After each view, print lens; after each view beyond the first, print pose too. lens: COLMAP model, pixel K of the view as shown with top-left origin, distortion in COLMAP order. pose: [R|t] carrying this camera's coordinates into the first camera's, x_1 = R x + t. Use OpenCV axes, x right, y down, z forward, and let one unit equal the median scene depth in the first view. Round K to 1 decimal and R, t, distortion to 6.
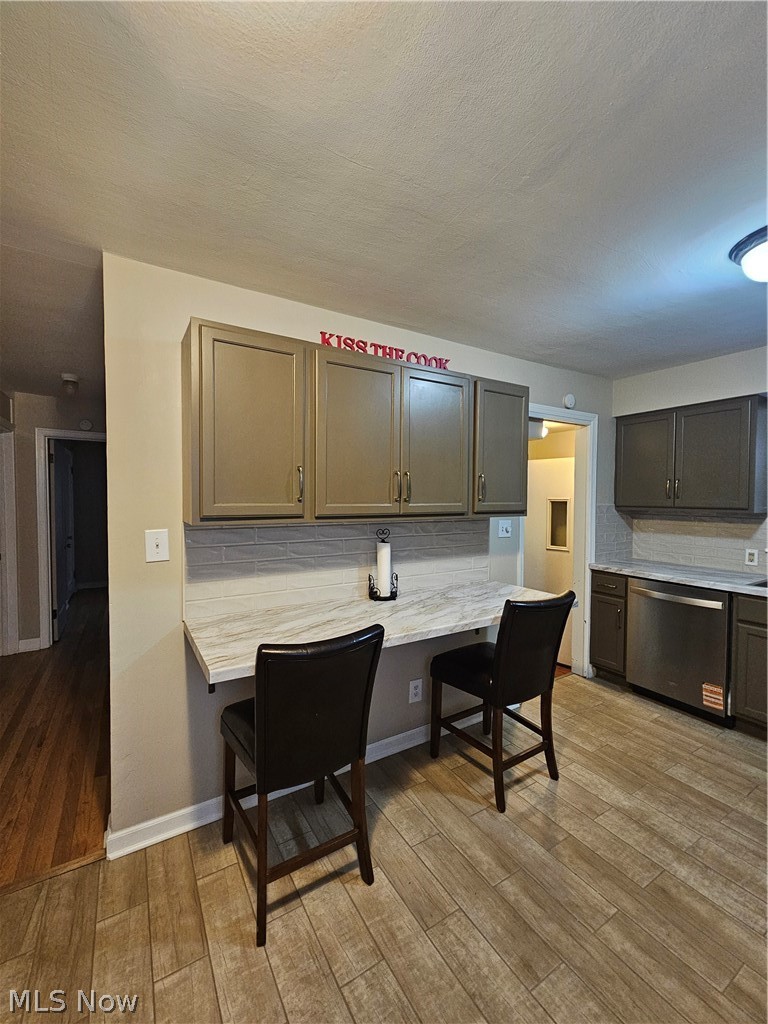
lens RADIAL K [[419.4, 0, 379.6], [0, 419.4, 509.0], [0, 0, 1]] dist [0.003379, -0.002809]
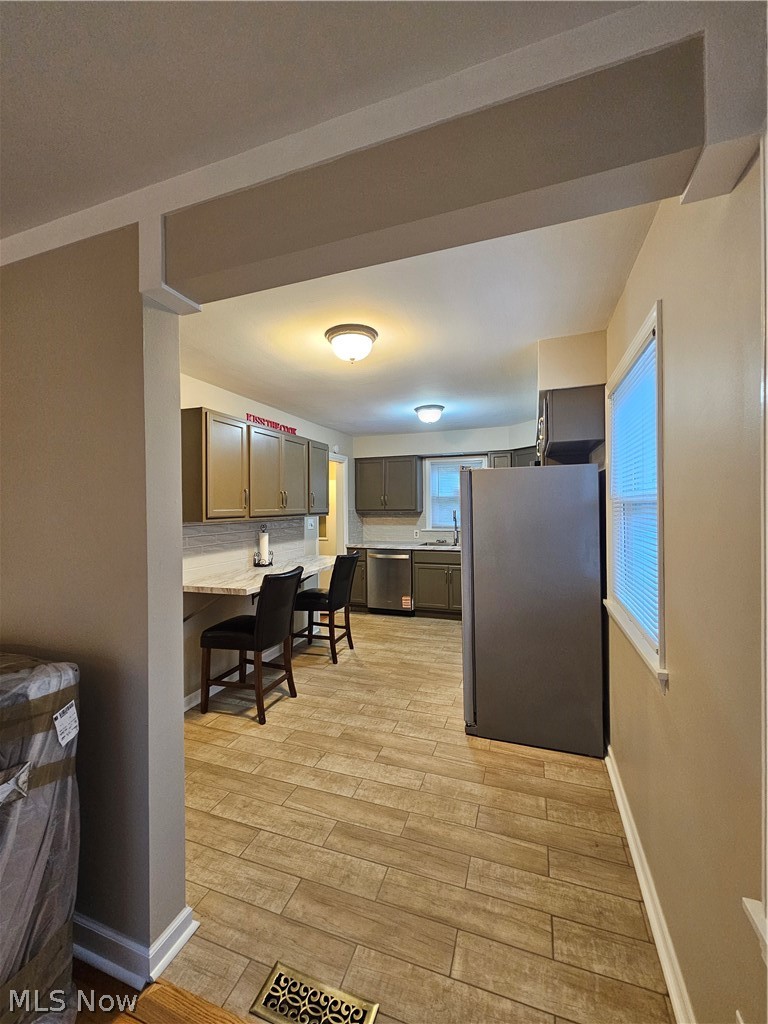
lens RADIAL K [[419.4, 0, 375.8], [0, 419.4, 507.3], [0, 0, 1]] dist [0.003379, -0.002809]
pose [[0.781736, -0.014058, 0.623451, -0.768178], [0.031492, 0.999360, -0.016954, 0.022923], [-0.622813, 0.032888, 0.781679, -0.672155]]
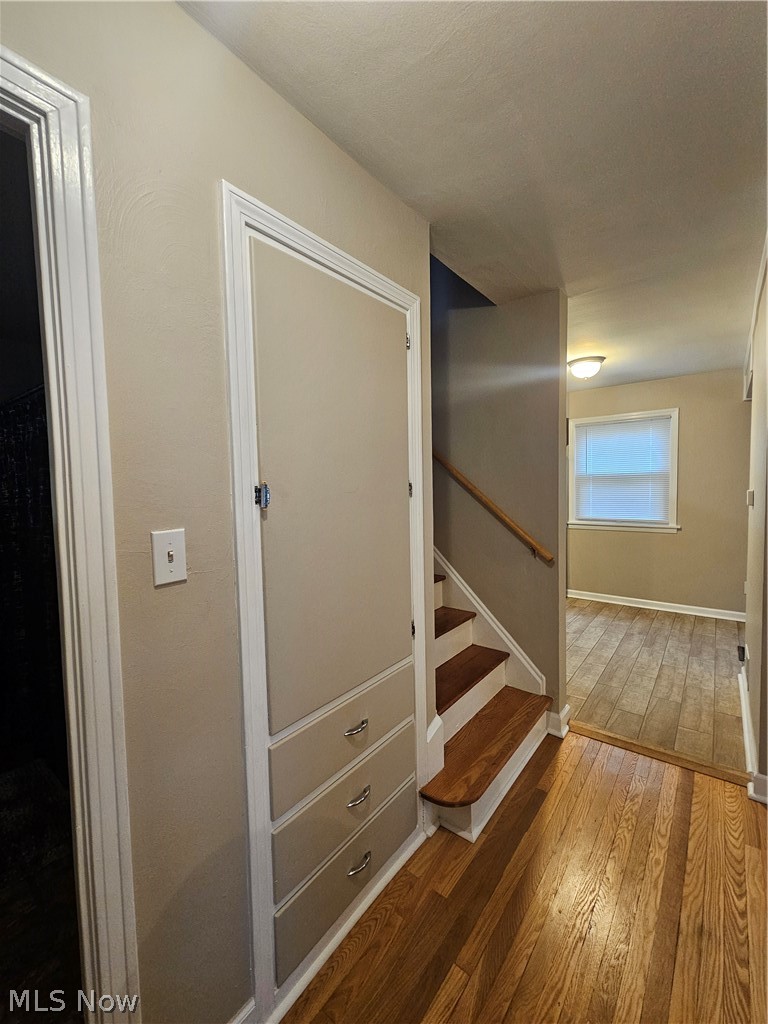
lens RADIAL K [[419.4, 0, 377.1], [0, 419.4, 508.1], [0, 0, 1]] dist [0.003379, -0.002809]
pose [[-0.334987, -0.048899, 0.940953, -1.498704], [0.047963, 0.996473, 0.068859, -0.025688], [-0.941001, 0.068198, -0.331460, 1.753853]]
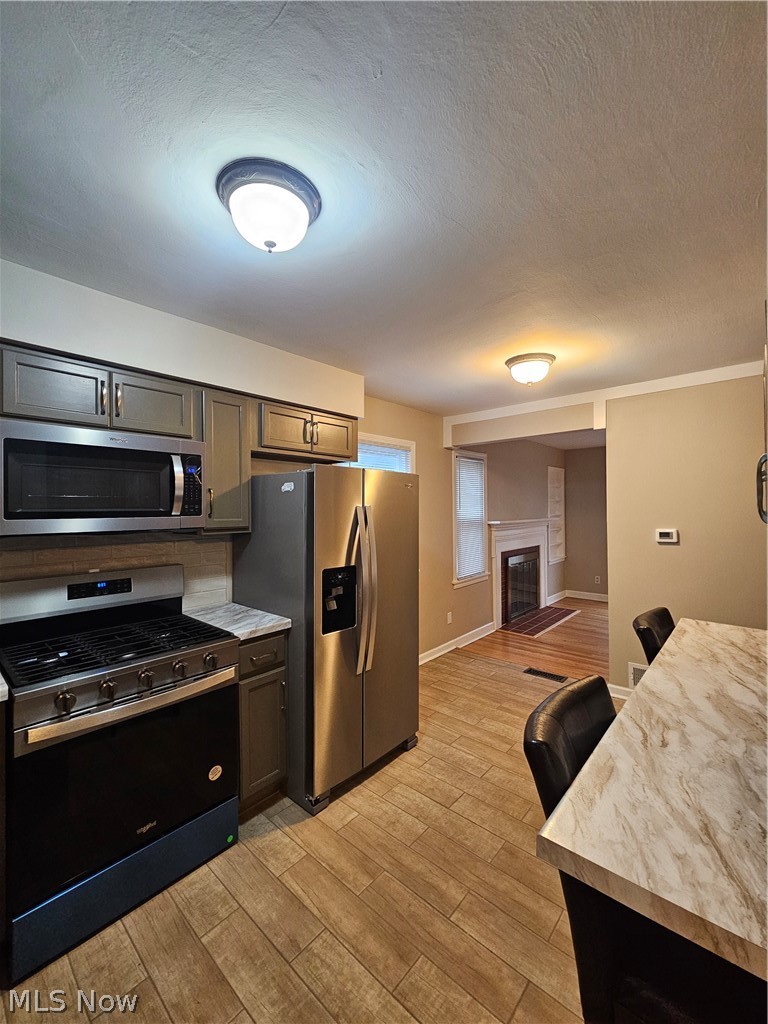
lens RADIAL K [[419.4, 0, 376.6], [0, 419.4, 504.1], [0, 0, 1]] dist [0.003379, -0.002809]
pose [[-0.958295, 0.003876, -0.285754, 0.765007], [-0.001295, 0.999839, 0.017903, -0.052465], [0.285778, 0.017527, -0.958136, 1.423030]]
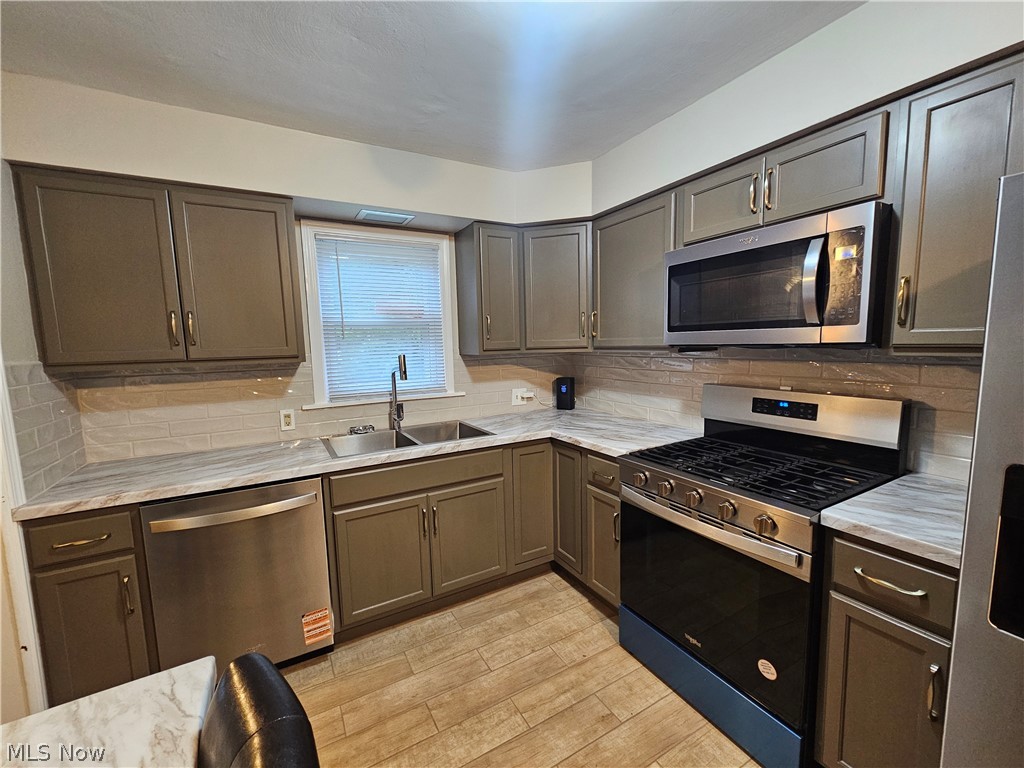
lens RADIAL K [[419.4, 0, 509.1], [0, 419.4, 389.7], [0, 0, 1]] dist [0.003379, -0.002809]
pose [[0.030693, -0.116561, 0.992709, 0.207601], [0.054954, 0.991872, 0.114764, -0.009207], [-0.998017, 0.051031, 0.036849, 0.841191]]
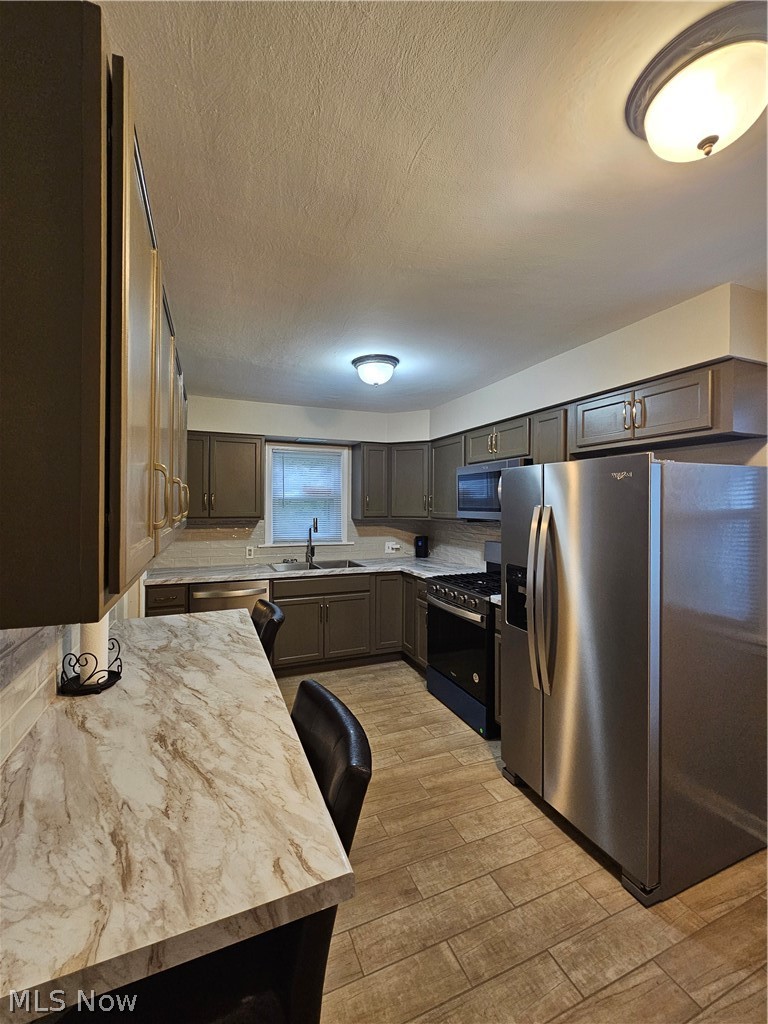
lens RADIAL K [[419.4, 0, 376.8], [0, 419.4, 506.0], [0, 0, 1]] dist [0.003379, -0.002809]
pose [[0.157462, -0.003409, 0.987519, -0.580234], [0.024303, 0.999705, -0.000424, -0.037221], [-0.987226, 0.024067, 0.157498, 0.565437]]
